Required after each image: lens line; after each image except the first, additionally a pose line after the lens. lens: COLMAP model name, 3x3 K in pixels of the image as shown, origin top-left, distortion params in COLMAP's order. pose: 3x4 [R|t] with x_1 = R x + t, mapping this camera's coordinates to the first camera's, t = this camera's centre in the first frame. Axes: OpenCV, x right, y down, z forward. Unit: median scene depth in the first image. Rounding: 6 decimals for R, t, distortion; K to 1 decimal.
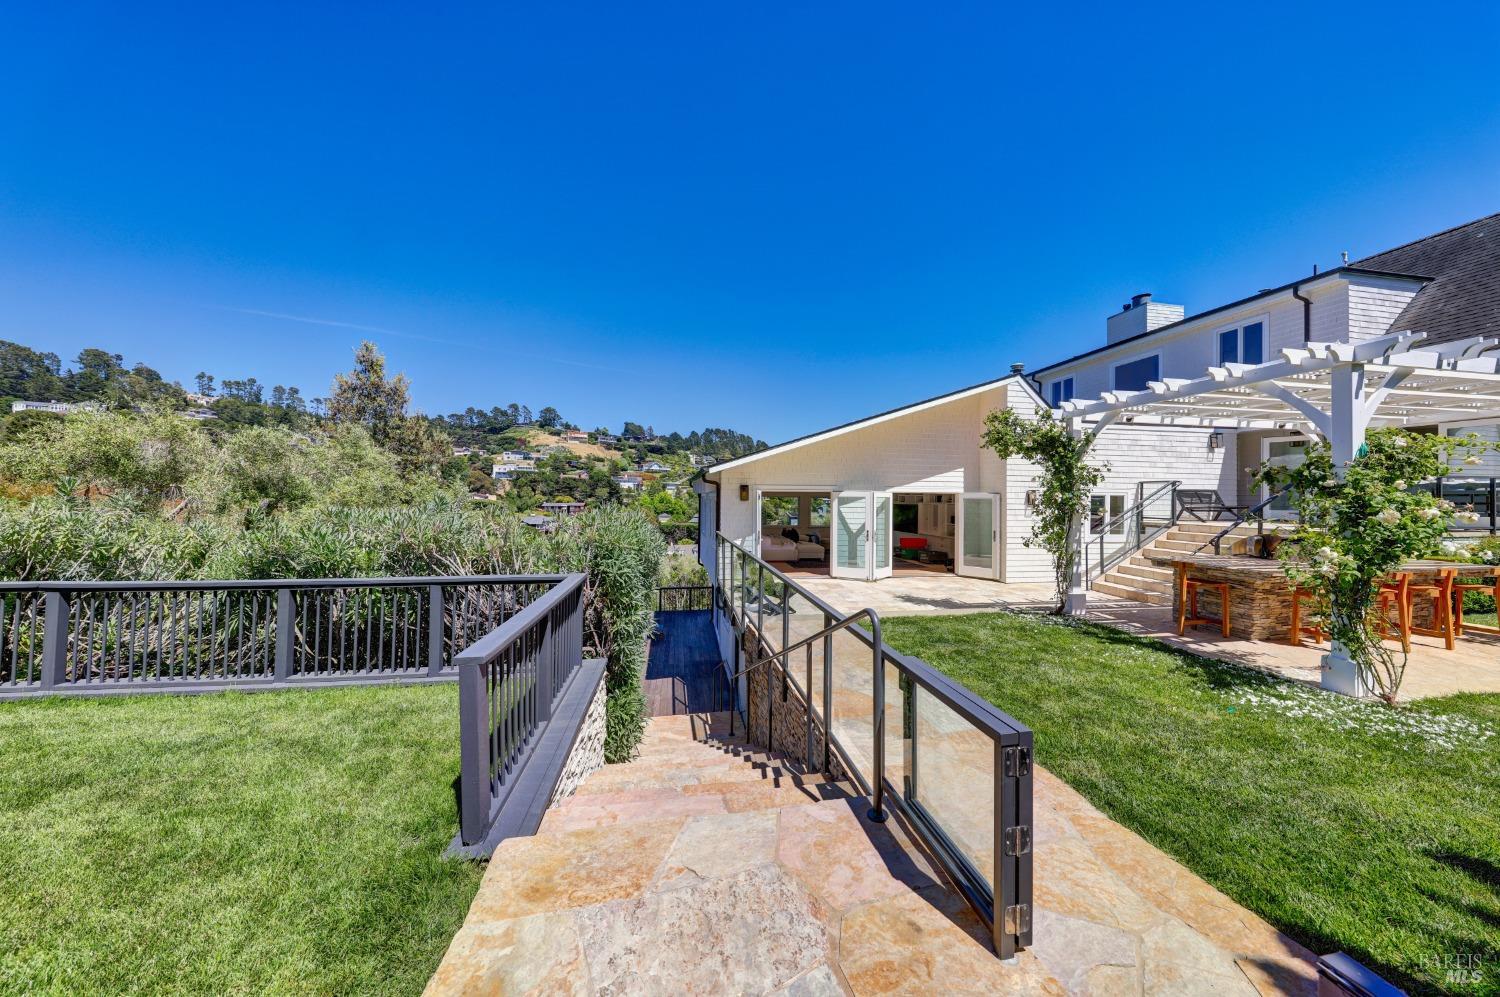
lens RADIAL K [[489.6, 0, 737.0], [0, 489.6, 496.5], [0, 0, 1]] dist [-0.004837, -0.000385]
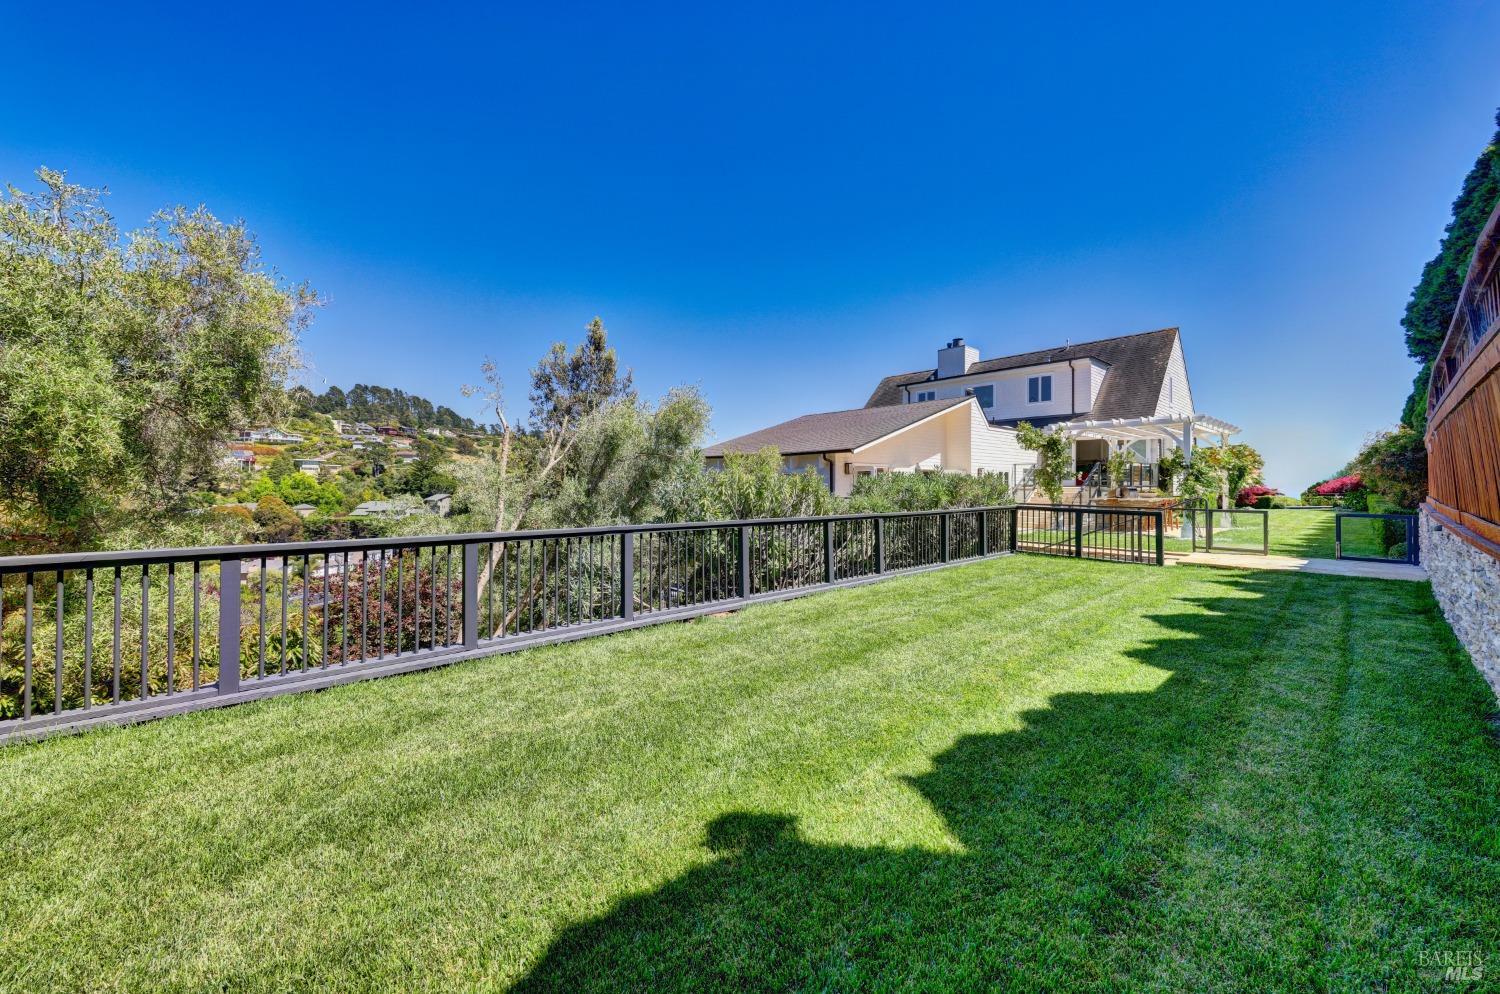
lens RADIAL K [[555.2, 0, 750.0], [0, 555.2, 482.4], [0, 0, 1]] dist [0.025607, 0.000067]
pose [[0.839362, -0.004904, 0.543550, -1.026495], [0.002072, 0.999981, 0.005822, 0.021346], [-0.543568, -0.003760, 0.839356, -0.139634]]
